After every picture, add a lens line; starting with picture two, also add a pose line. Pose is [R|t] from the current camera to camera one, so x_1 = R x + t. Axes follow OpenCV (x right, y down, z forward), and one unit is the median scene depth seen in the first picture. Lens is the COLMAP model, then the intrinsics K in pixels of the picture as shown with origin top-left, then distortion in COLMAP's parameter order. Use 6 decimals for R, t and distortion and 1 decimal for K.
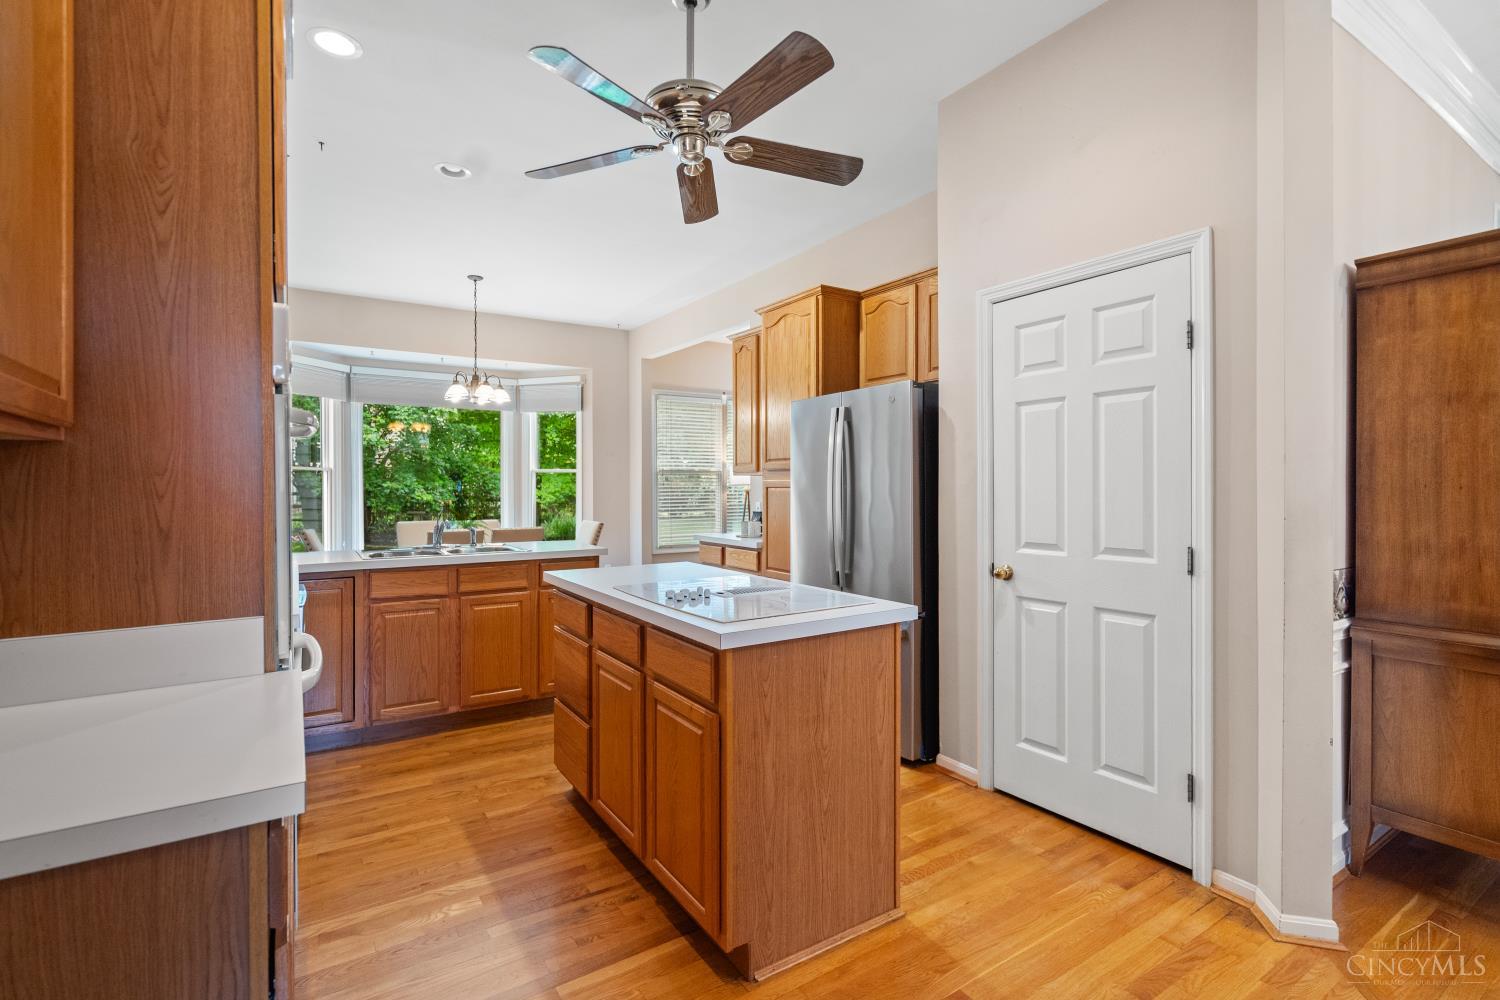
lens RADIAL K [[701.3, 0, 738.8], [0, 701.3, 490.6], [0, 0, 1]] dist [-0.005764, 0.000460]
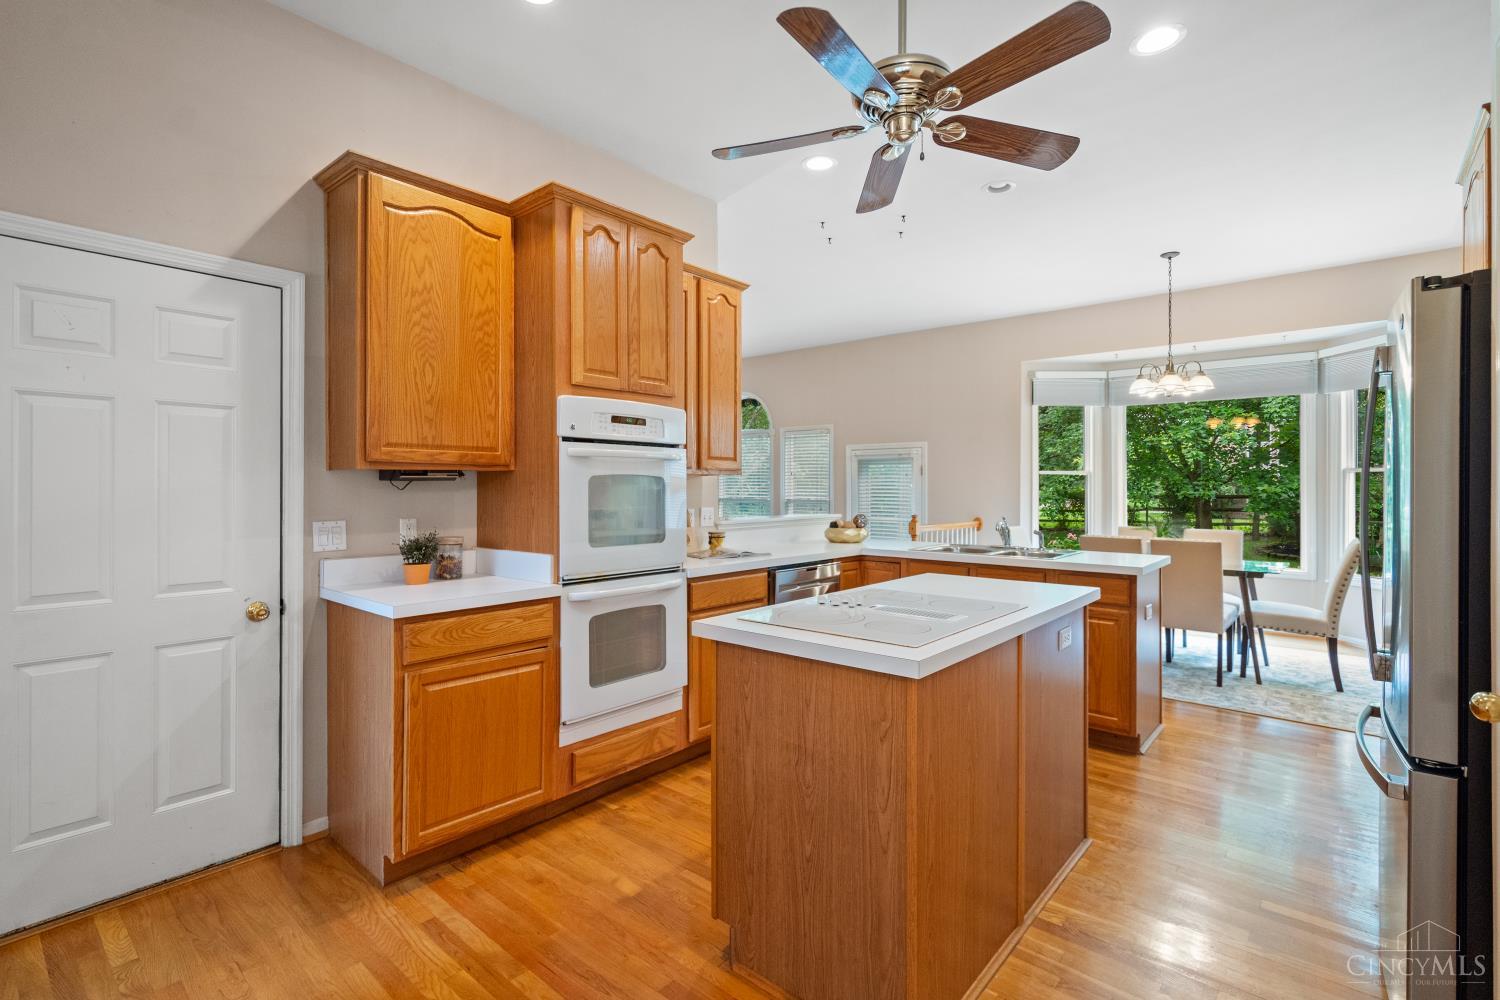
lens RADIAL K [[701.3, 0, 735.6], [0, 701.3, 483.8], [0, 0, 1]] dist [-0.005764, 0.000460]
pose [[0.265577, -0.005070, -0.964076, 0.419848], [-0.006585, 0.999953, -0.007073, -0.004142], [0.964067, 0.008227, 0.265532, 0.295372]]
